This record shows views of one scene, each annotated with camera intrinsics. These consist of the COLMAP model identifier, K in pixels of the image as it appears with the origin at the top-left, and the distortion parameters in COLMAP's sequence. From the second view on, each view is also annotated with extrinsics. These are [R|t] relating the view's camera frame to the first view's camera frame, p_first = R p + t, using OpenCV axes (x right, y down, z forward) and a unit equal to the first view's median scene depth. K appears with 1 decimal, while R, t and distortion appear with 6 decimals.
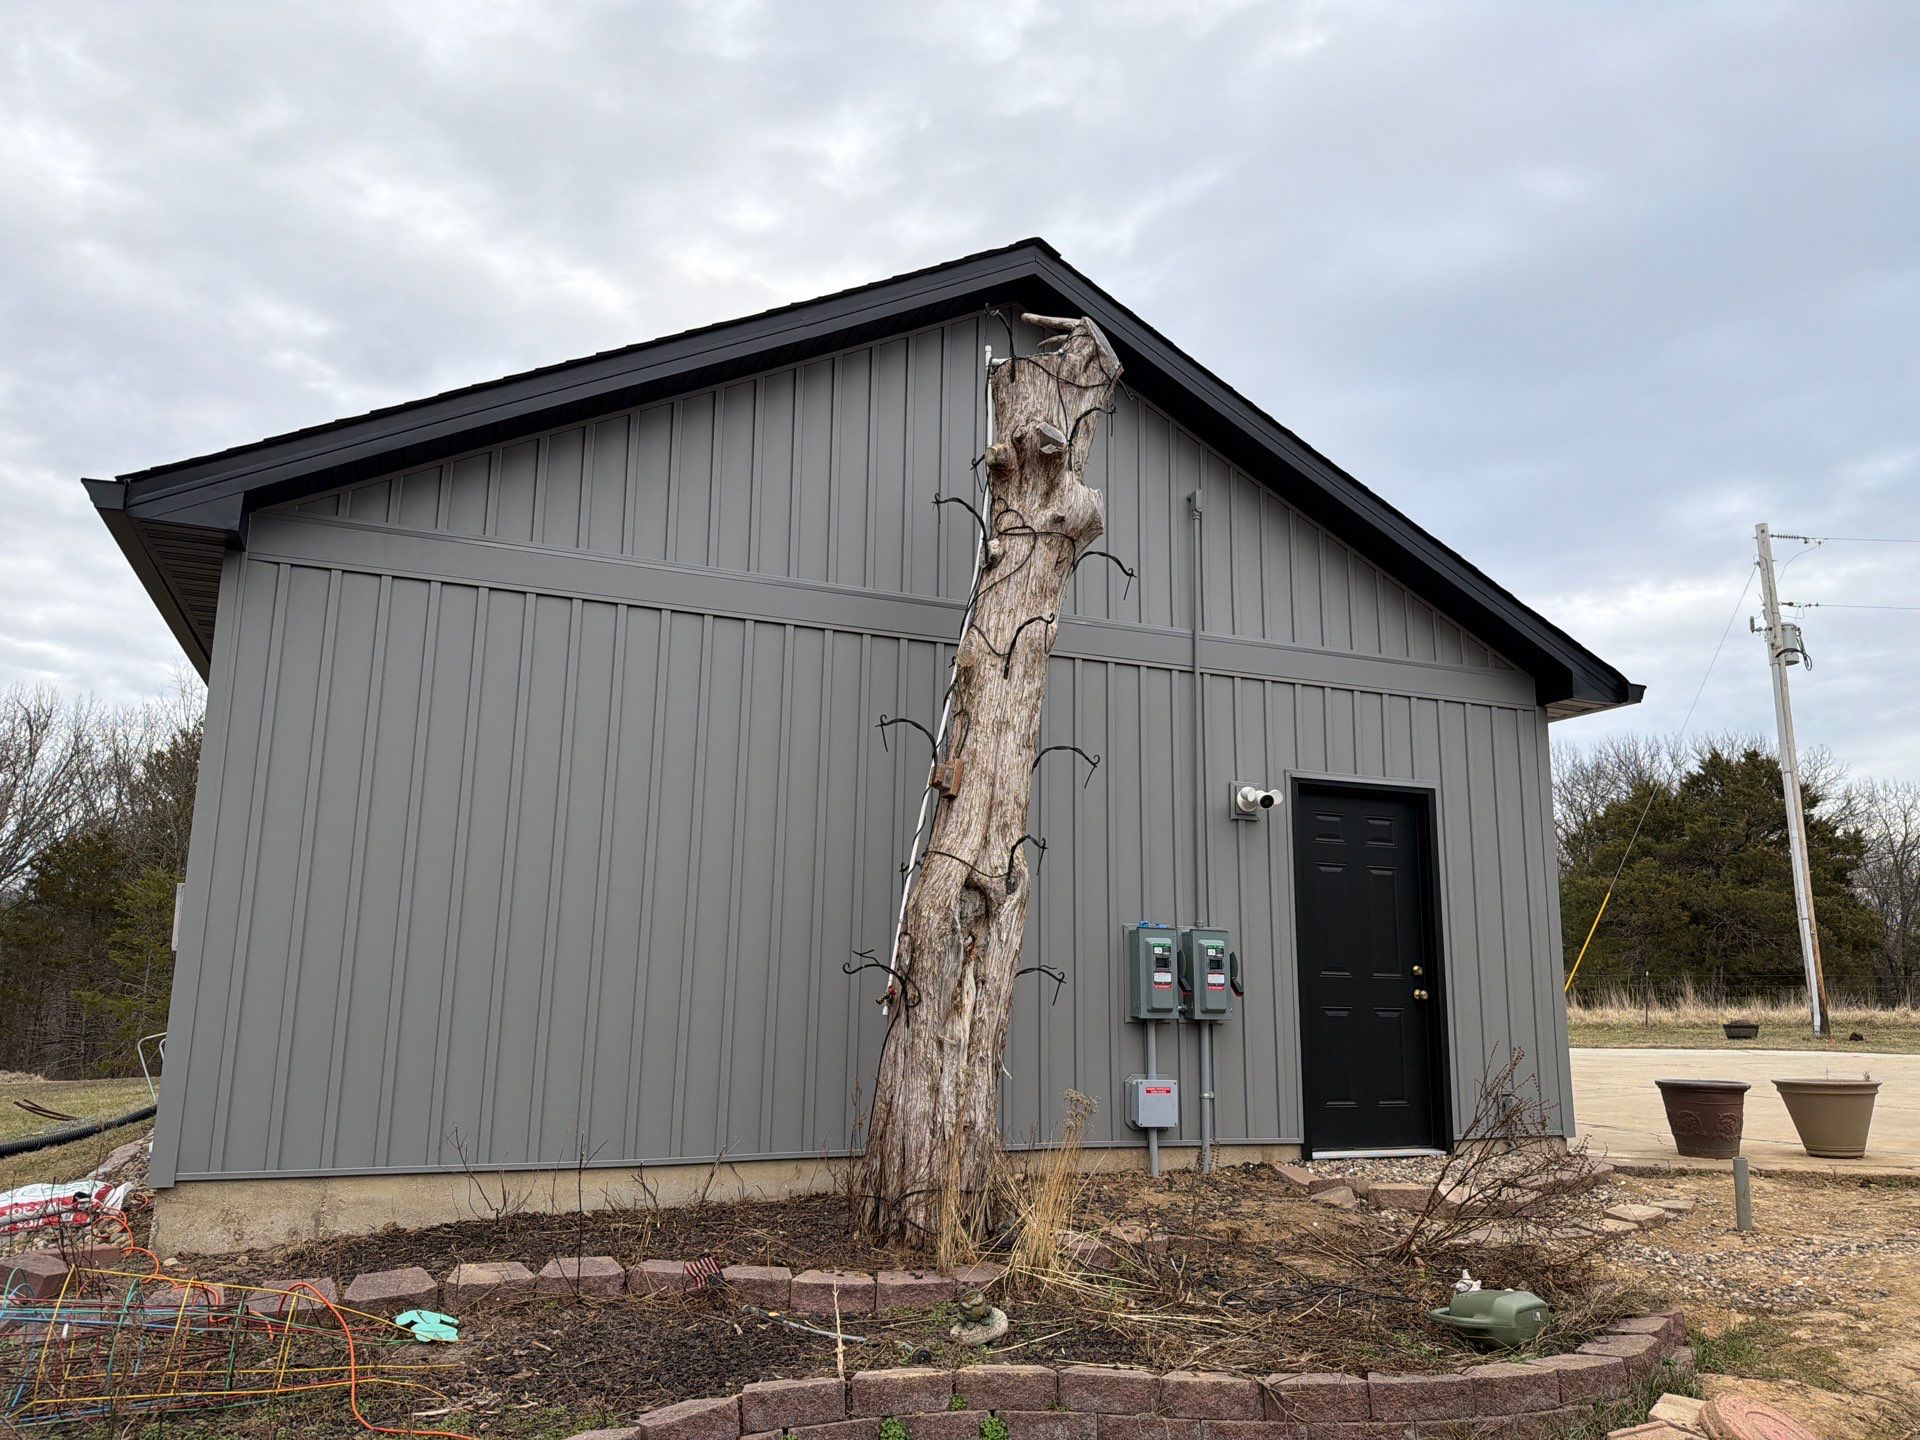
lens RADIAL K [[1353.3, 0, 962.0], [0, 1353.3, 723.6], [0, 0, 1]] dist [0.038590, -0.039252]
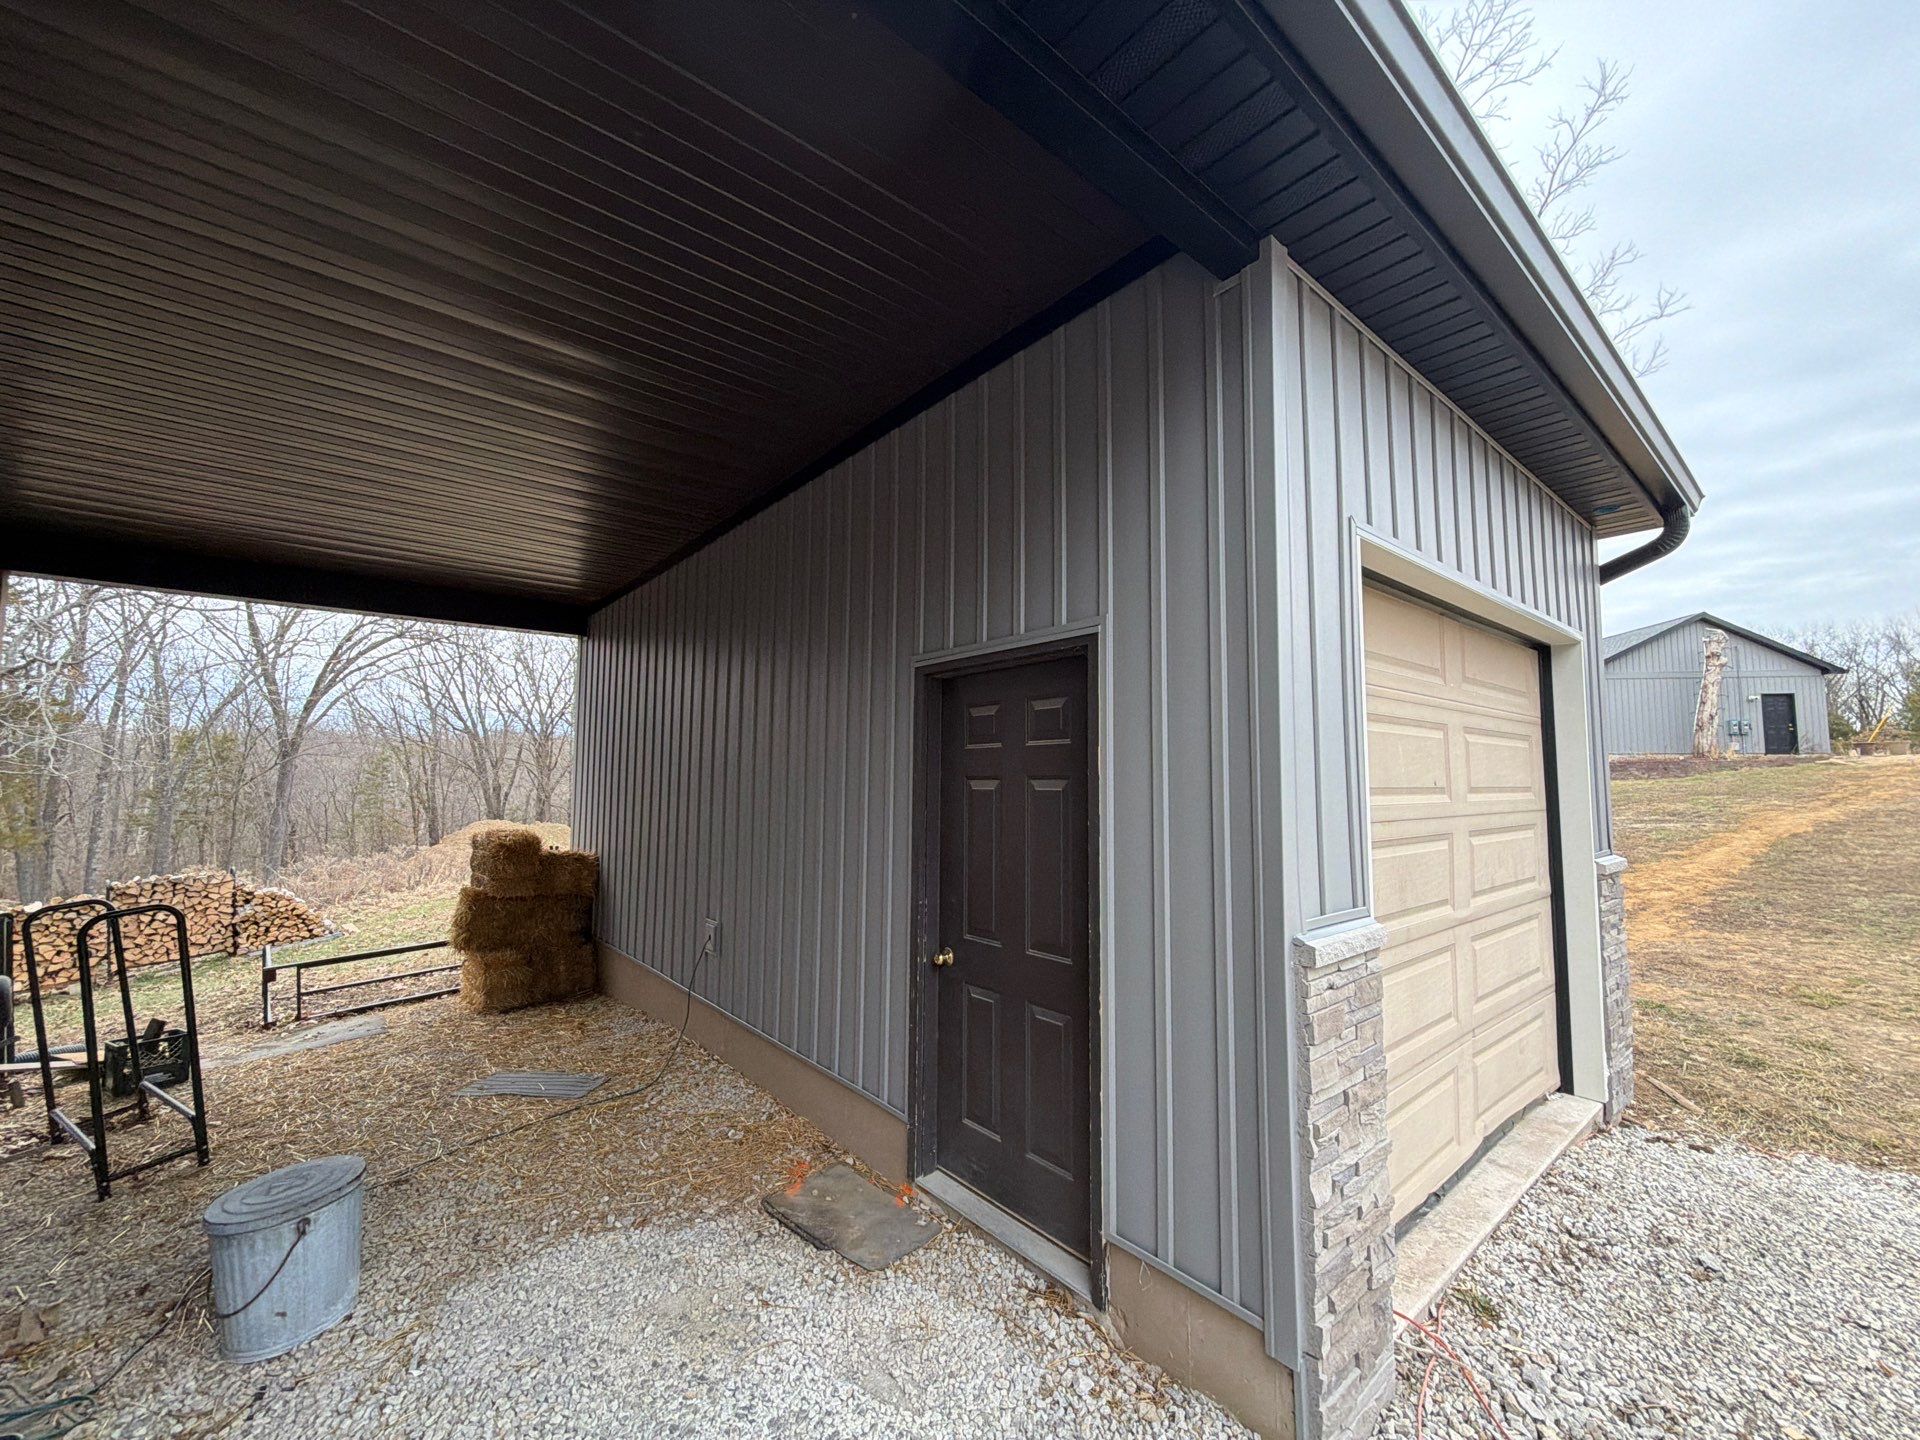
lens RADIAL K [[762.4, 0, 956.5], [0, 762.4, 717.5], [0, 0, 1]] dist [-0.001823, 0.000875]
pose [[0.871887, -0.053763, -0.486747, -1.265450], [0.107600, 0.990697, 0.083312, -0.535794], [0.477740, -0.125013, 0.869561, -3.759609]]
